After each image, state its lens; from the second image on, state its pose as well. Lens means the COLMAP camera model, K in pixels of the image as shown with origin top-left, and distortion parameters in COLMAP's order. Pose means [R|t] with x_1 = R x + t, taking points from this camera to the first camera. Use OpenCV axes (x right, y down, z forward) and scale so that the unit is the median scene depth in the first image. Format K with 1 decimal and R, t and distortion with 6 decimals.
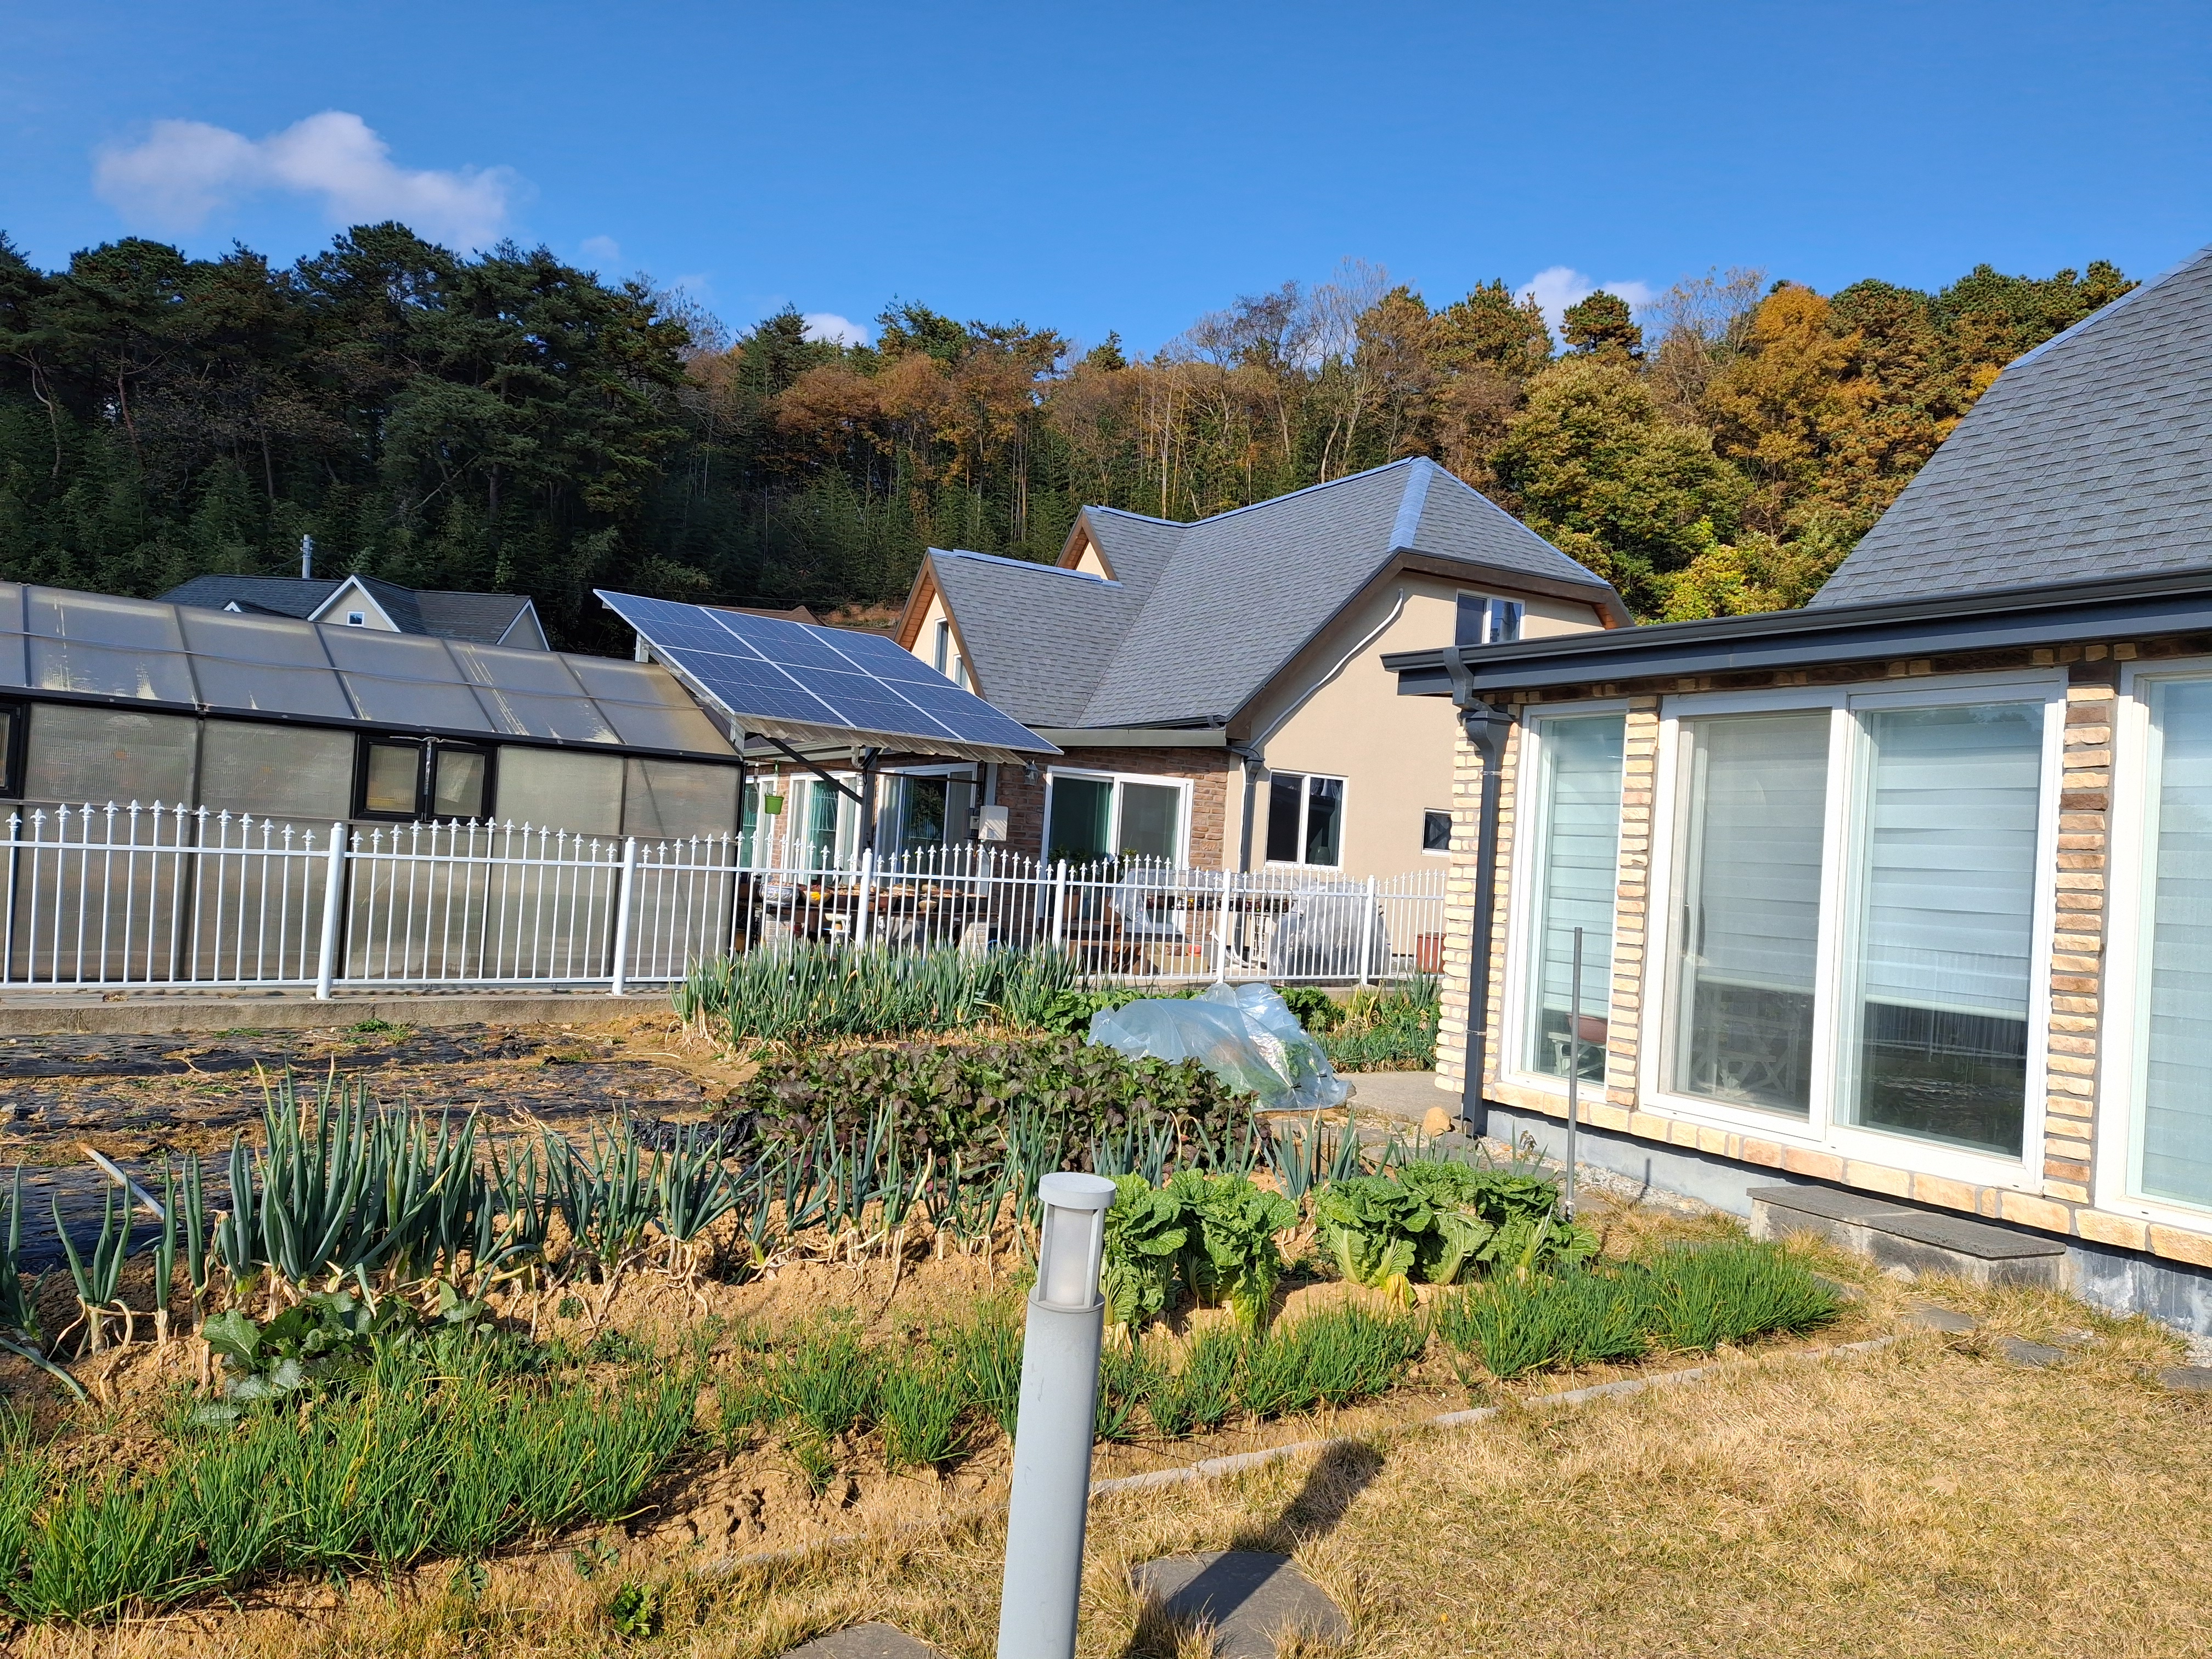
lens RADIAL K [[1584.4, 0, 1113.3], [0, 1584.4, 852.1], [0, 0, 1]] dist [0.088602, -0.081550]
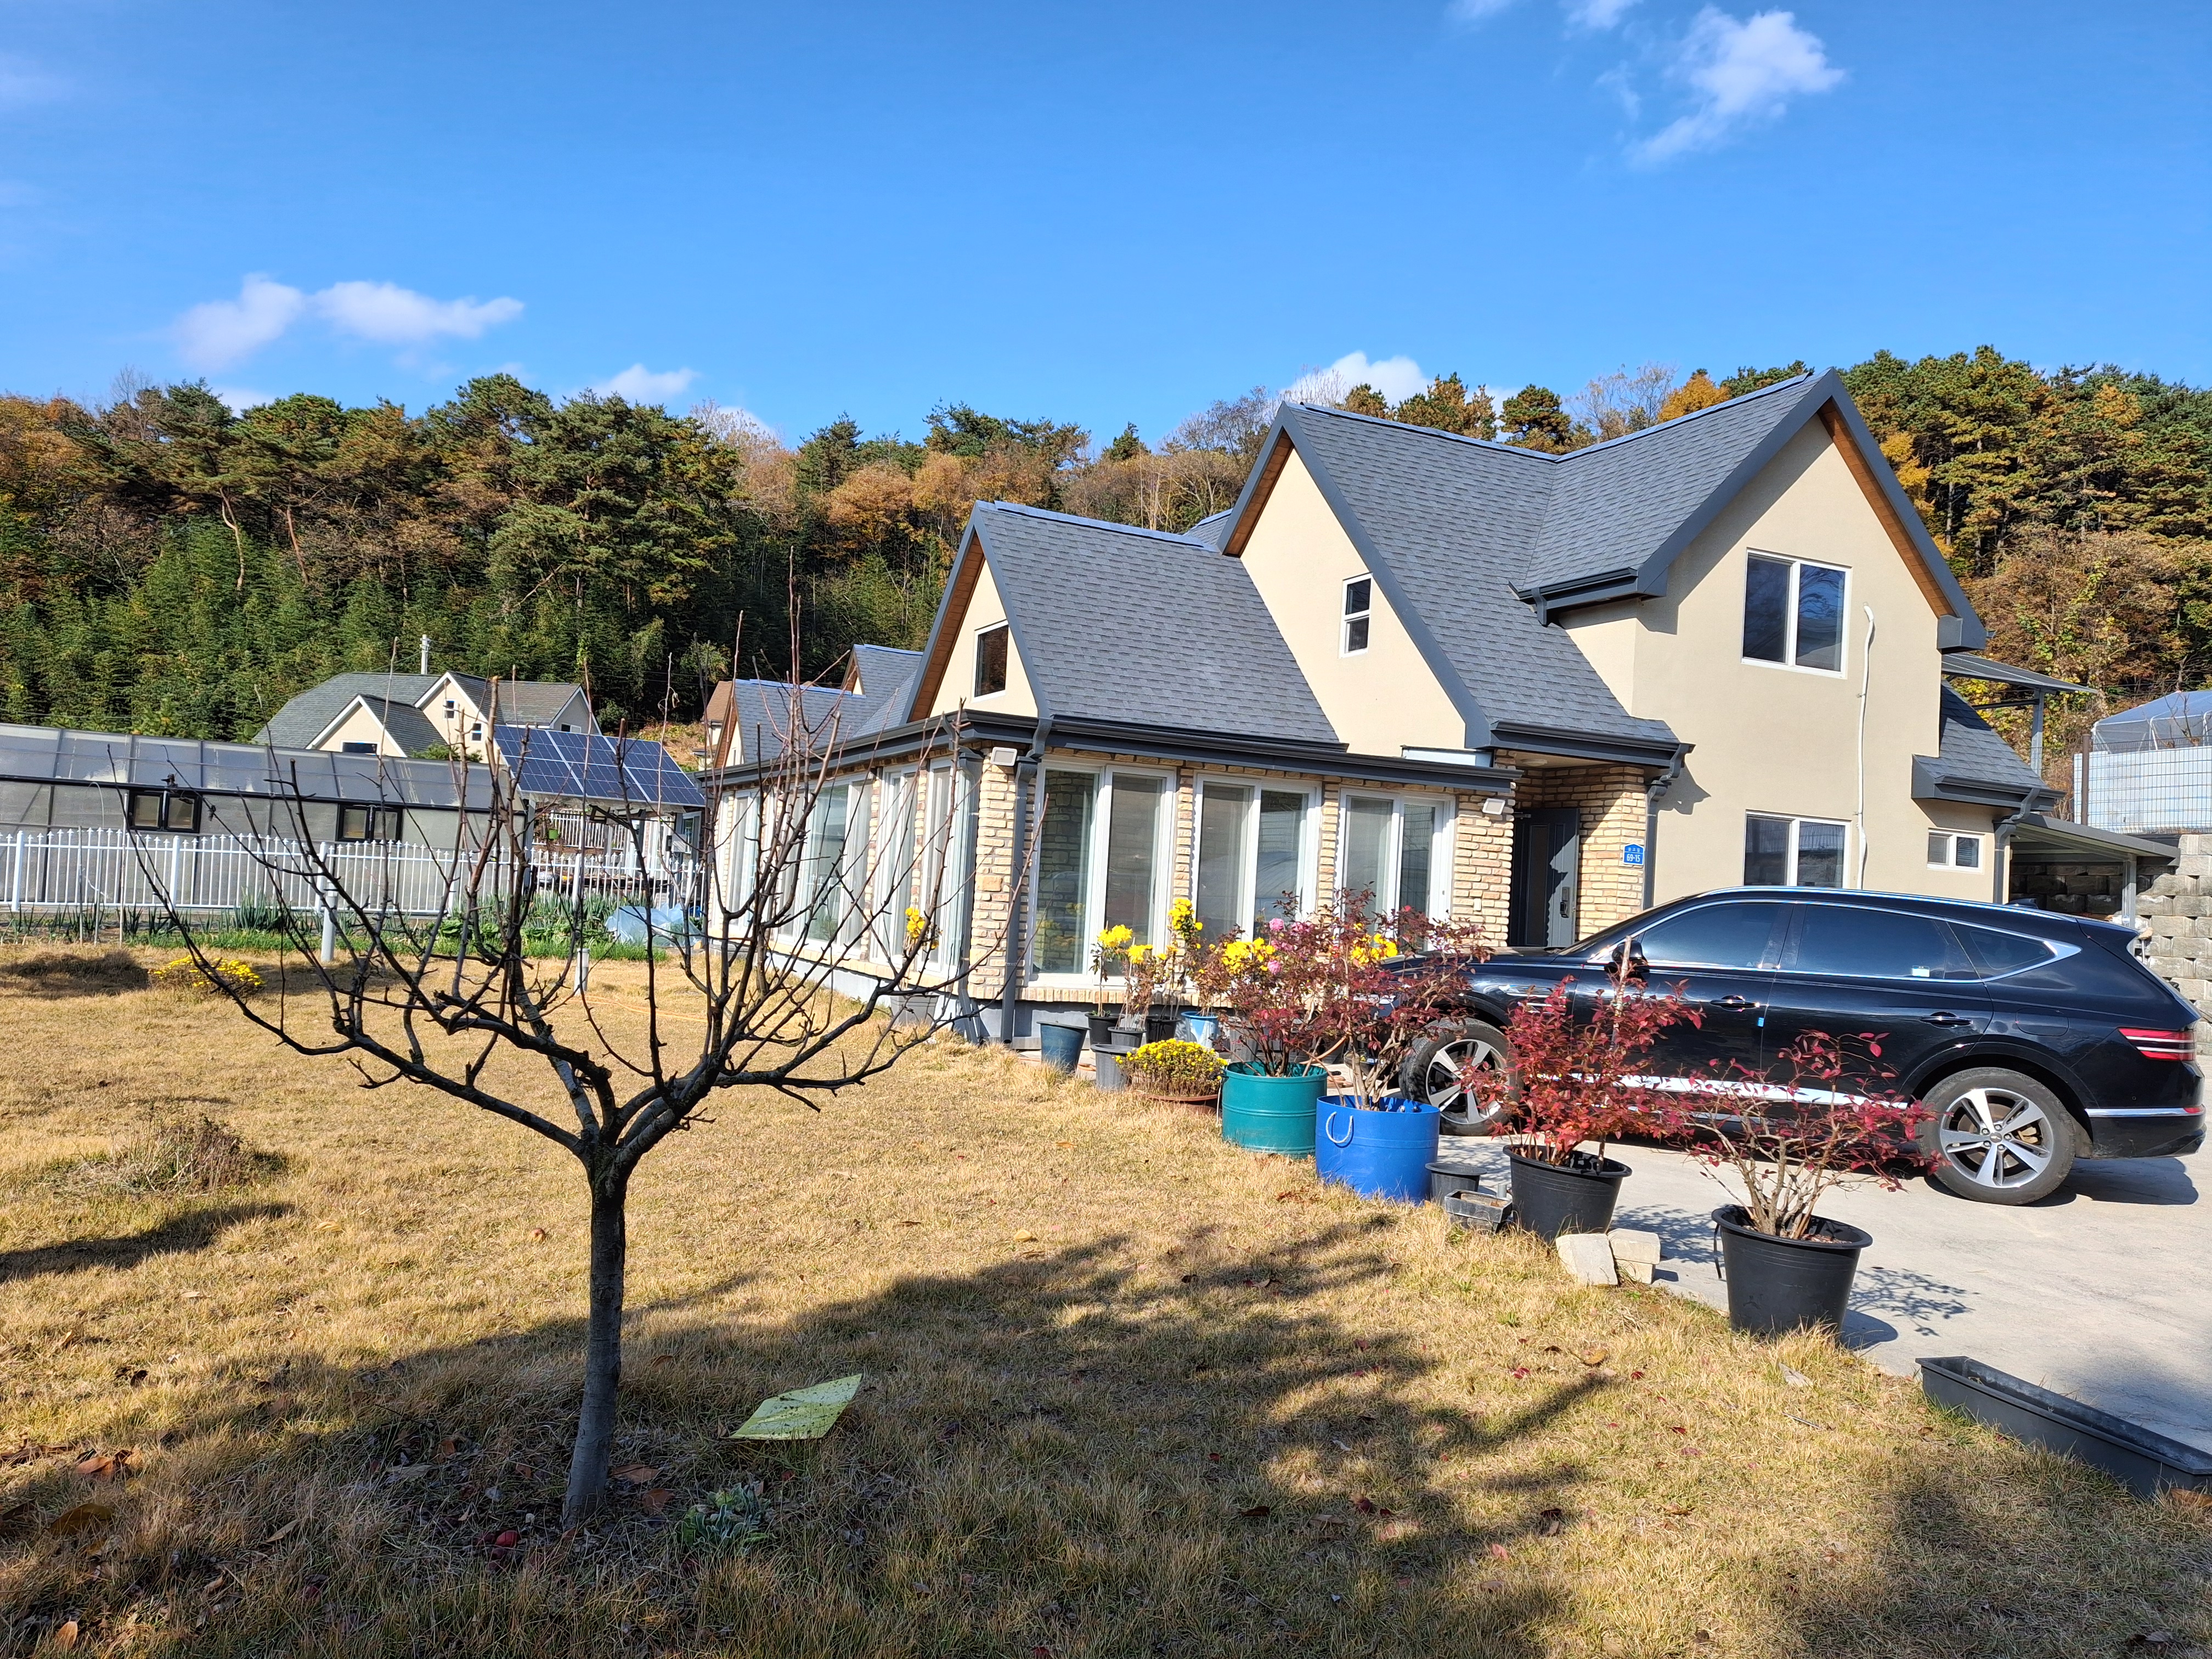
lens RADIAL K [[1584.4, 0, 1106.1], [0, 1584.4, 835.7], [0, 0, 1]] dist [0.088602, -0.081550]
pose [[0.996124, -0.009664, -0.087425, 0.117005], [0.006580, 0.999348, -0.035504, 0.008551], [0.087711, 0.034791, 0.995538, -0.169249]]
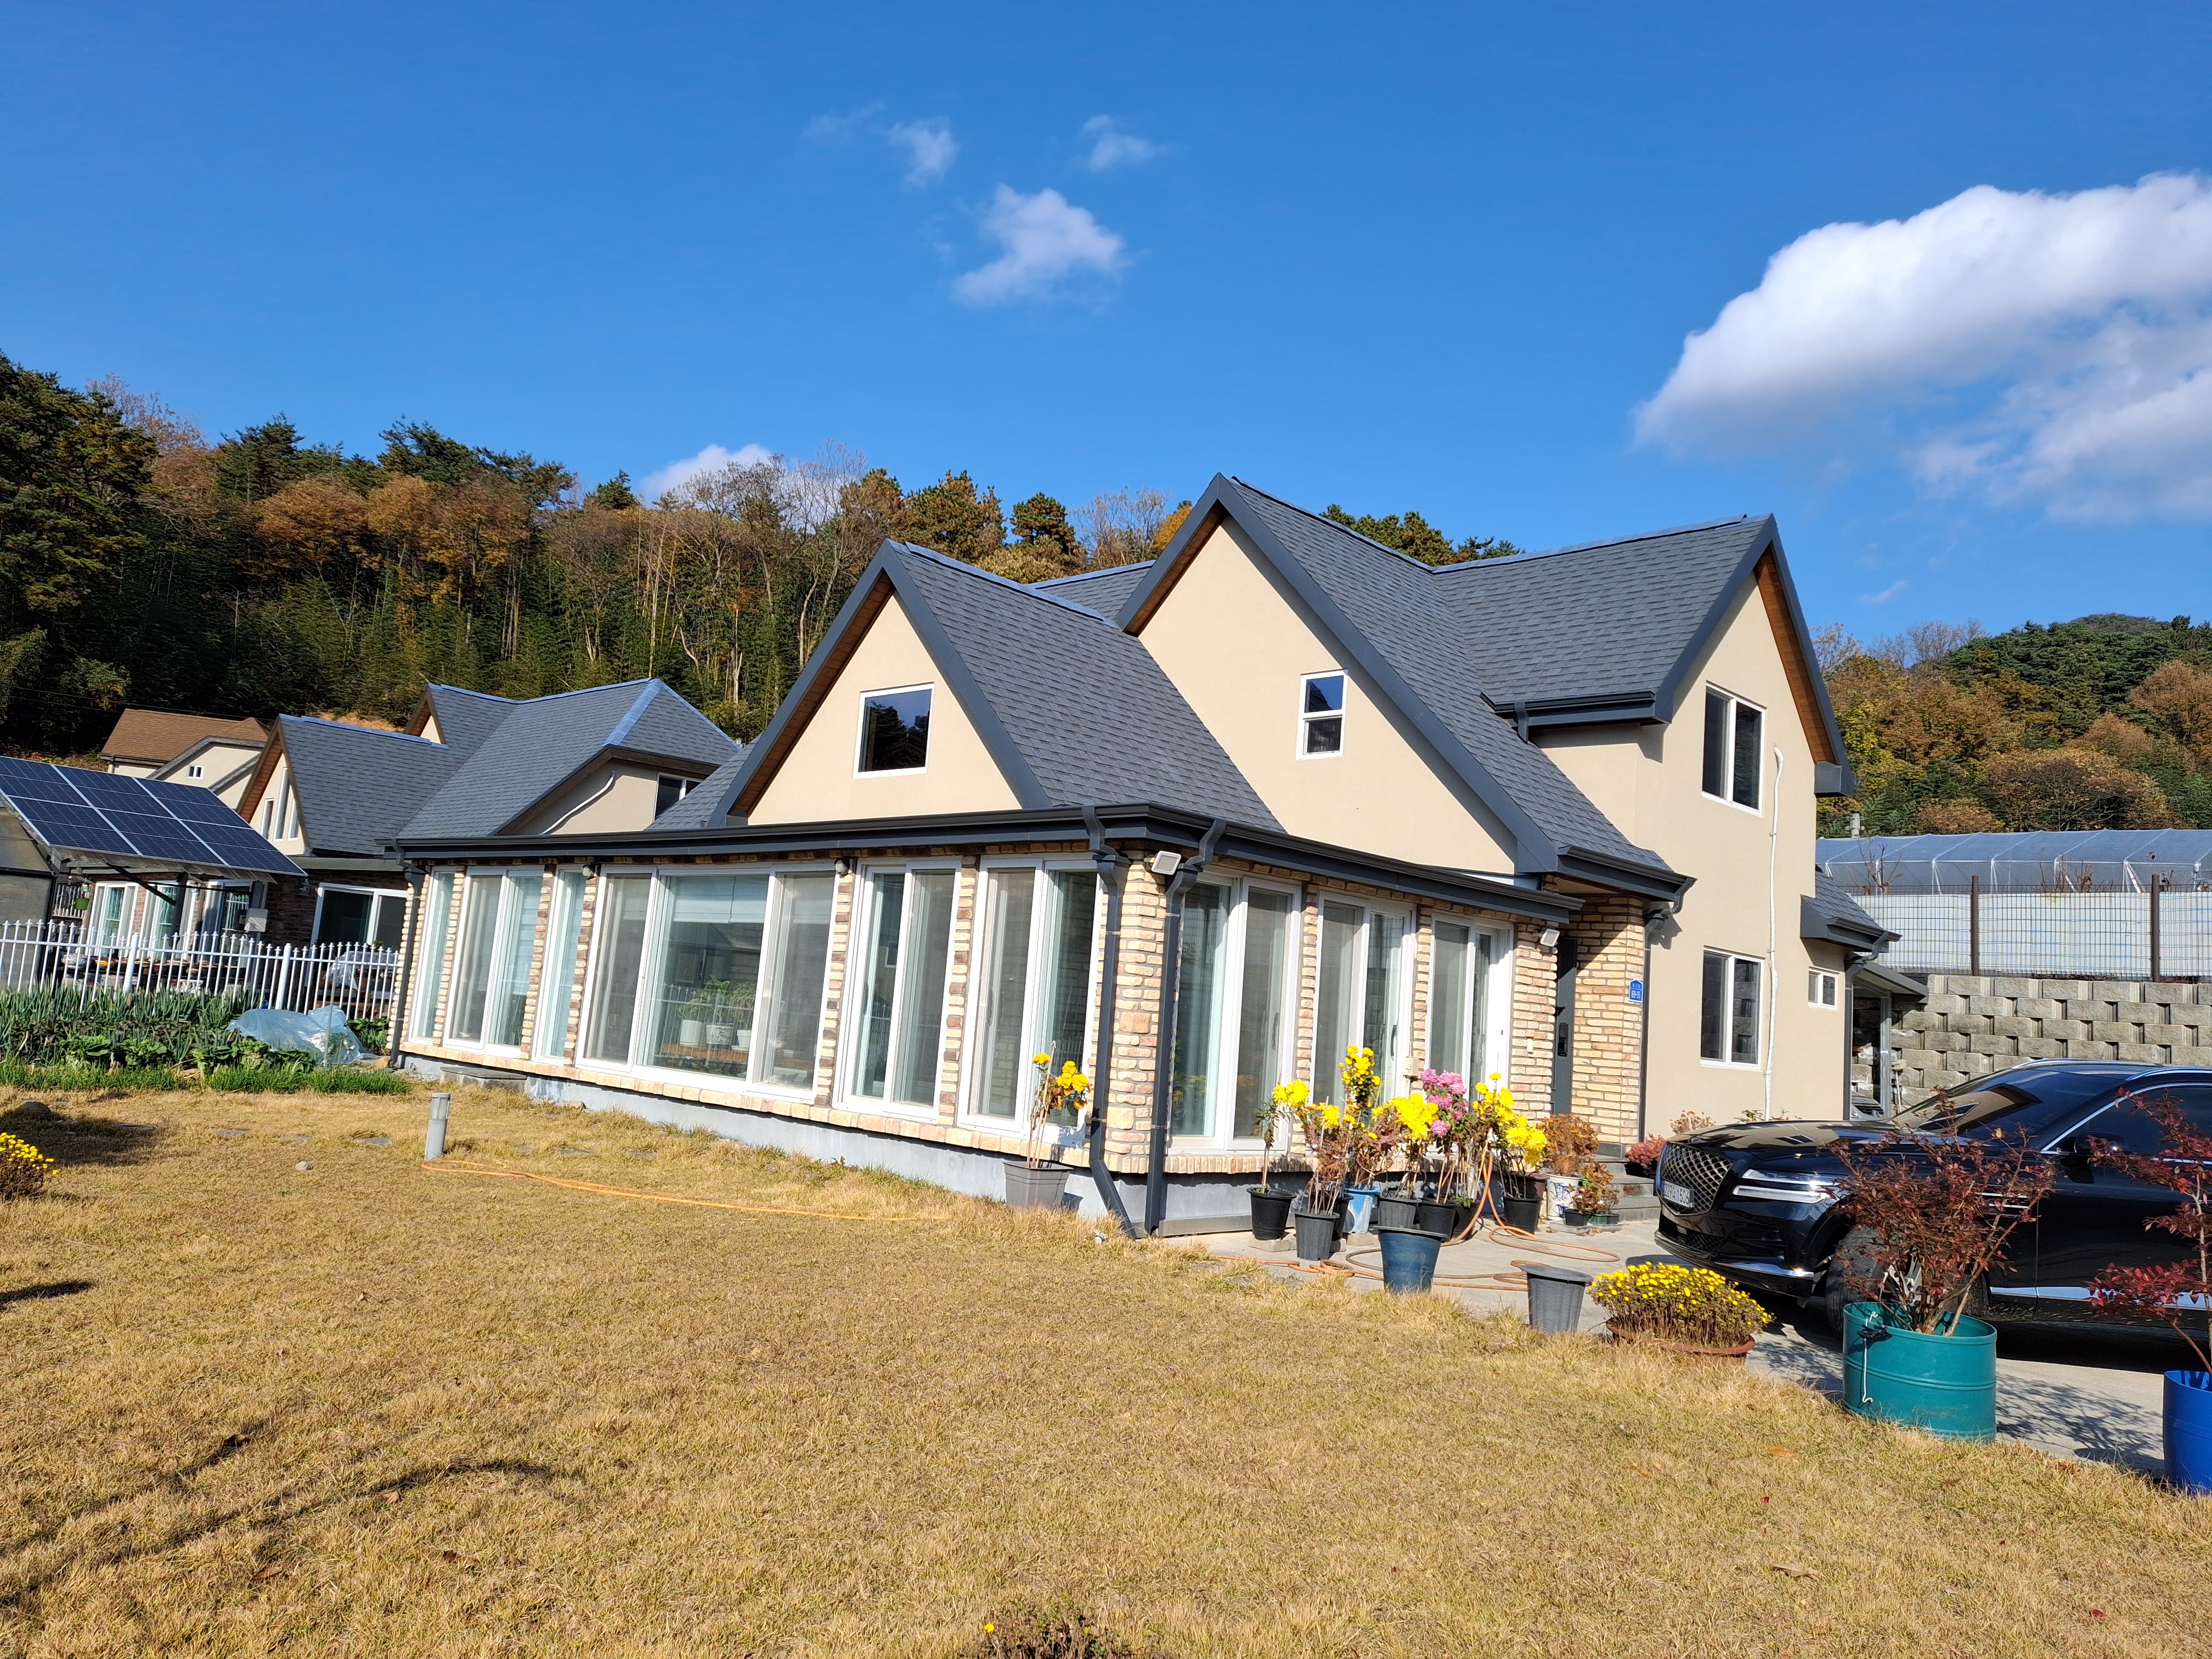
lens RADIAL K [[1584.4, 0, 1101.6], [0, 1584.4, 830.9], [0, 0, 1]] dist [0.088602, -0.081550]
pose [[0.963941, 0.042876, 0.262640, 0.056123], [-0.019616, 0.995699, -0.090551, 0.003985], [-0.265392, 0.082134, 0.960636, -0.133308]]
